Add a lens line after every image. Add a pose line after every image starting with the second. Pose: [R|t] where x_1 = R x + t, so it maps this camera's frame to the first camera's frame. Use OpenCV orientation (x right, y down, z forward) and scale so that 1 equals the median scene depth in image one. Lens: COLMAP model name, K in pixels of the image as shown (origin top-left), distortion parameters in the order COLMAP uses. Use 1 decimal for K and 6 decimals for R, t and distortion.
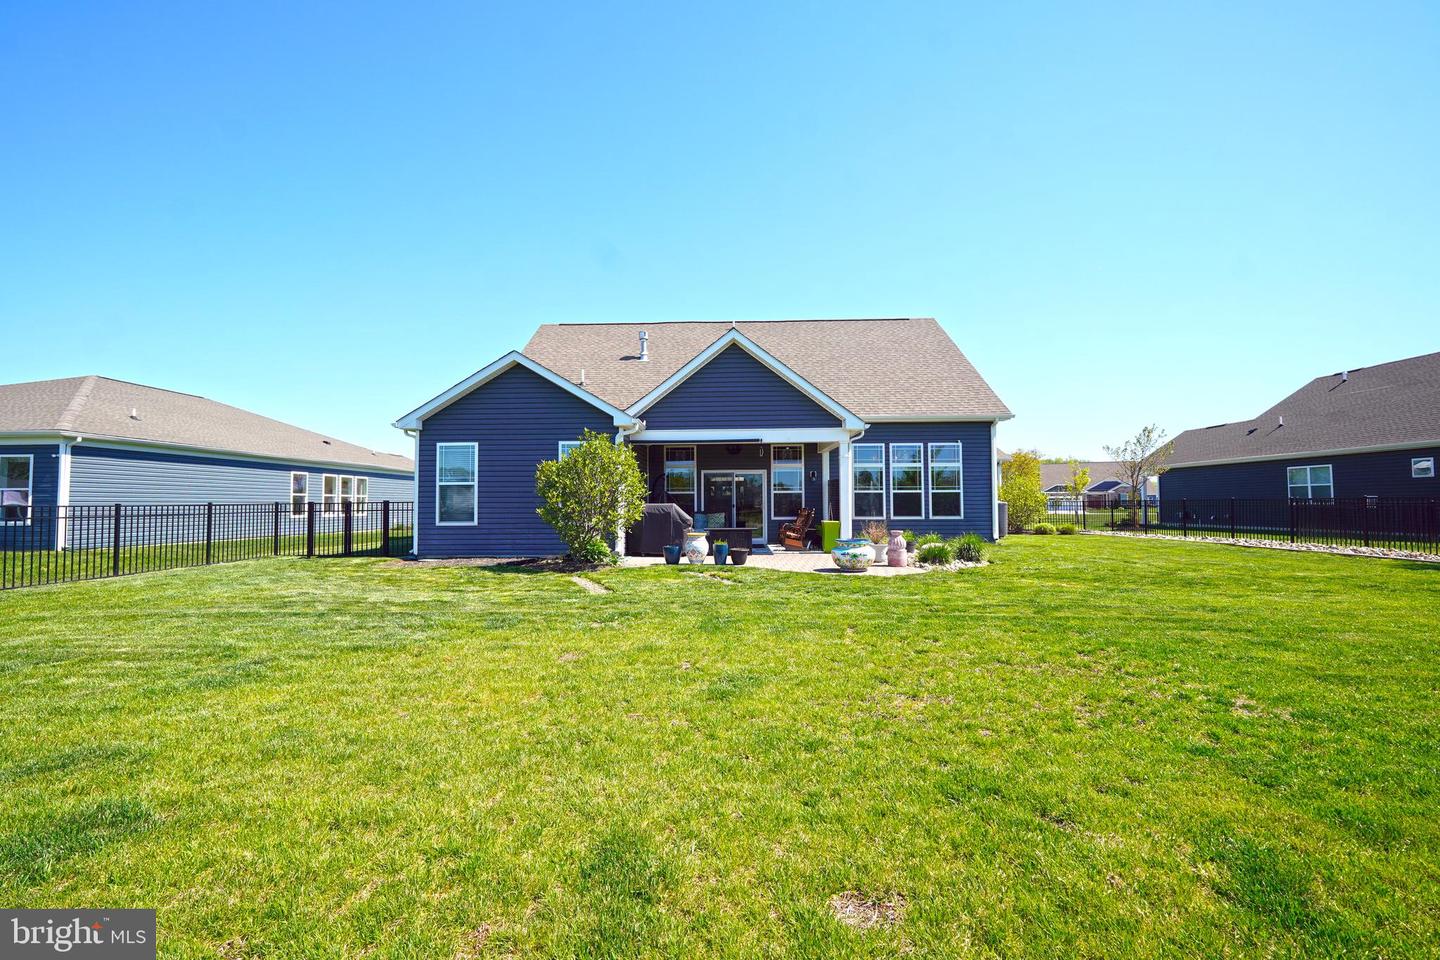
lens RADIAL K [[608.1, 0, 706.8], [0, 608.1, 479.6], [0, 0, 1]] dist [-0.009796, 0.005910]
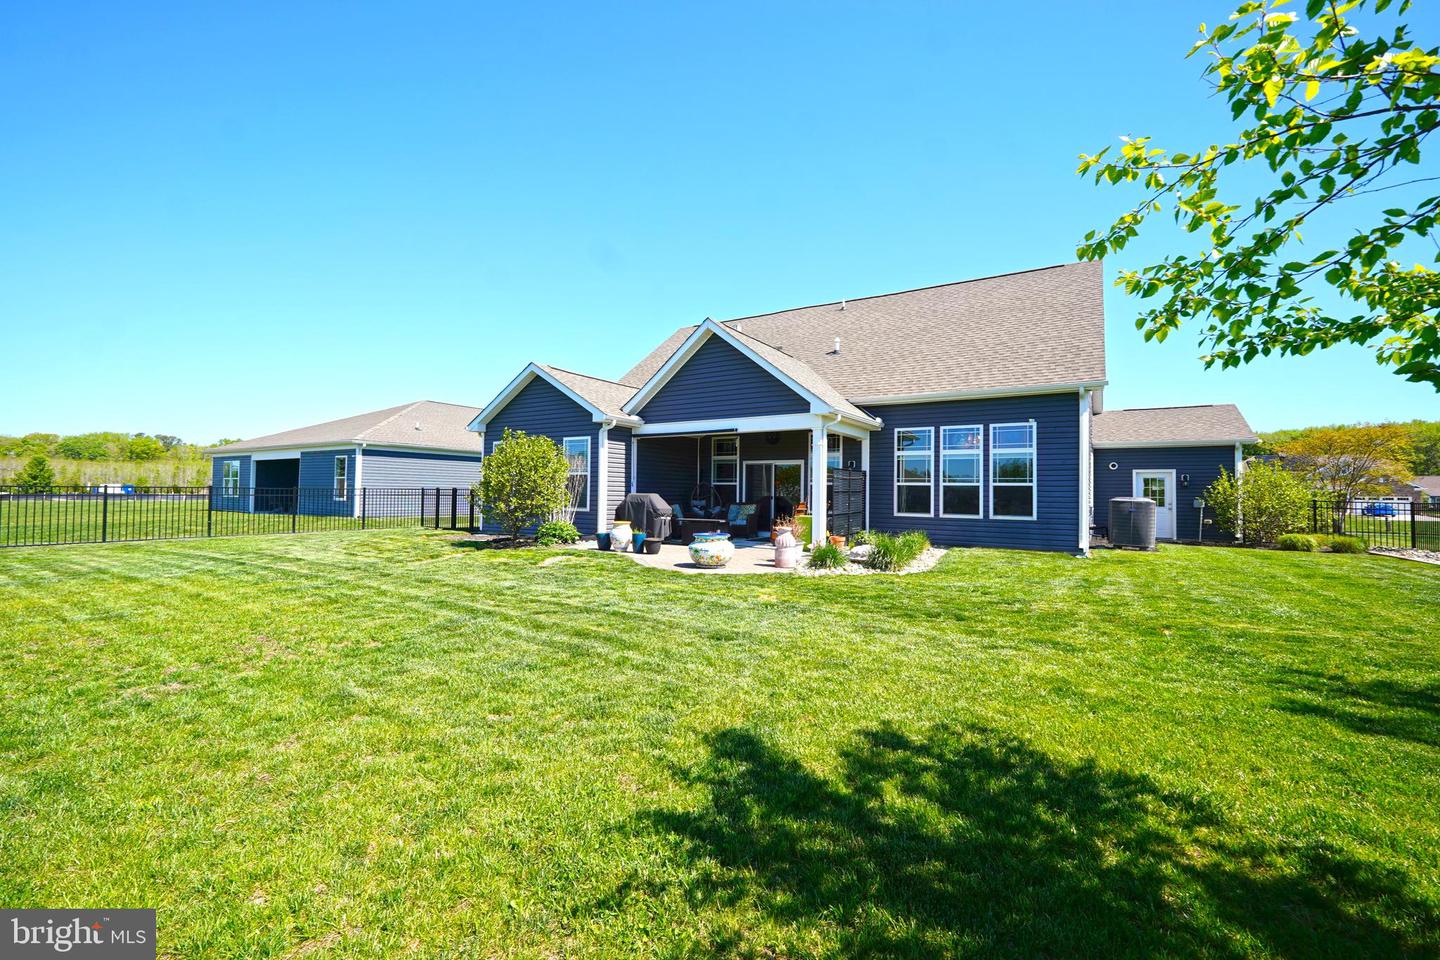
lens RADIAL K [[608.1, 0, 706.8], [0, 608.1, 479.6], [0, 0, 1]] dist [-0.009796, 0.005910]
pose [[0.864622, 0.005350, -0.502394, 0.467592], [0.001568, 0.999910, 0.013347, 0.001643], [0.502420, -0.012328, 0.864536, 0.117341]]
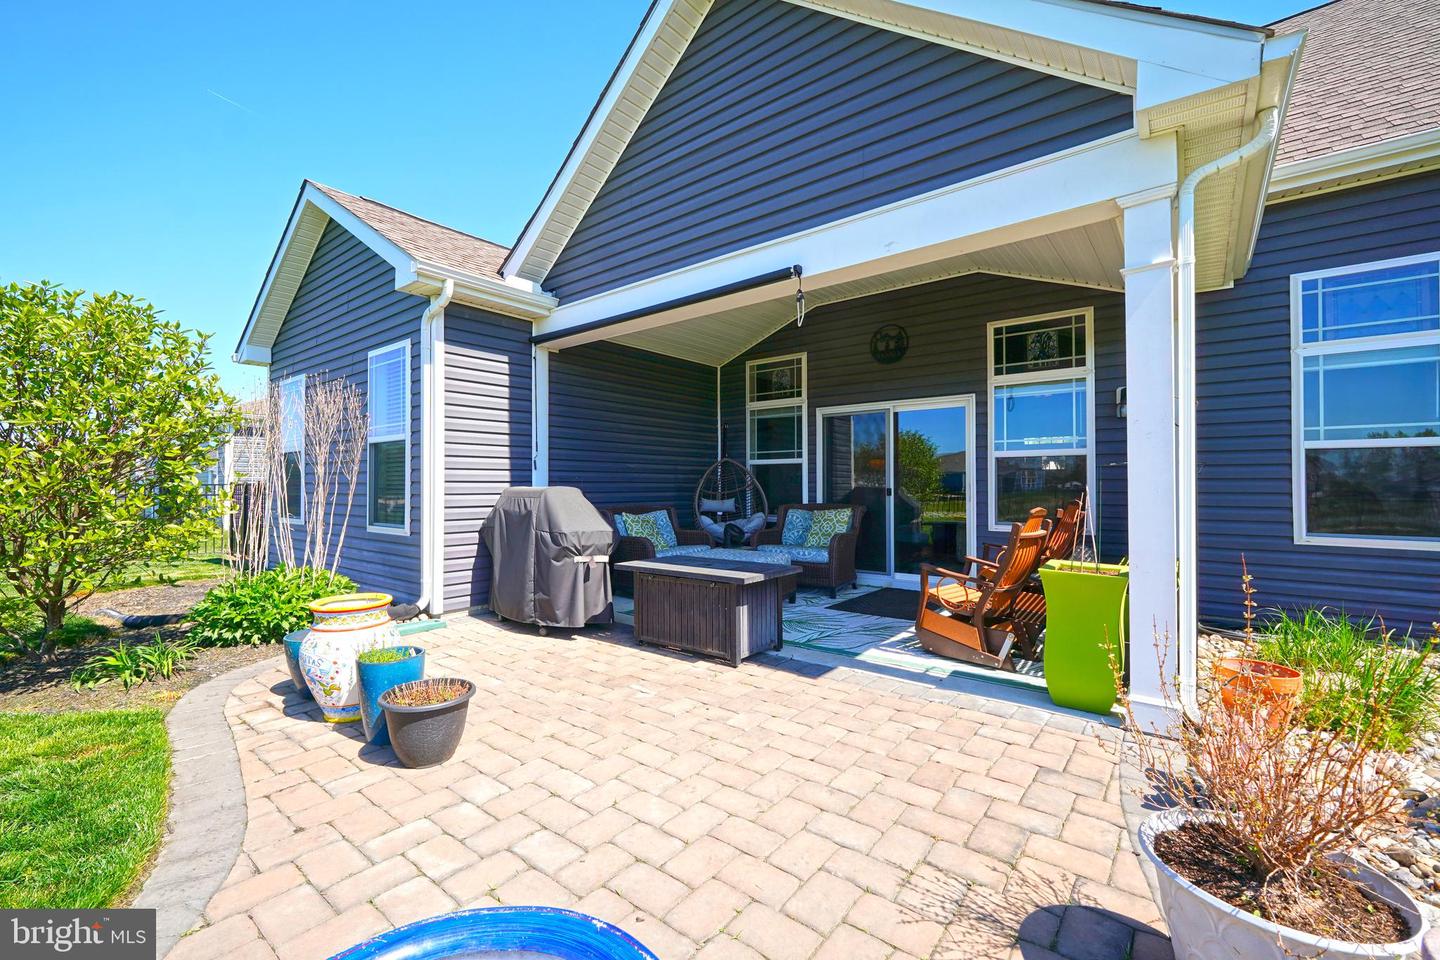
lens RADIAL K [[608.1, 0, 706.8], [0, 608.1, 479.6], [0, 0, 1]] dist [-0.009796, 0.005910]
pose [[0.807042, 0.001735, -0.590492, 0.195987], [0.019988, 0.999342, 0.030254, 0.022032], [0.590156, -0.036219, 0.806476, 0.640558]]
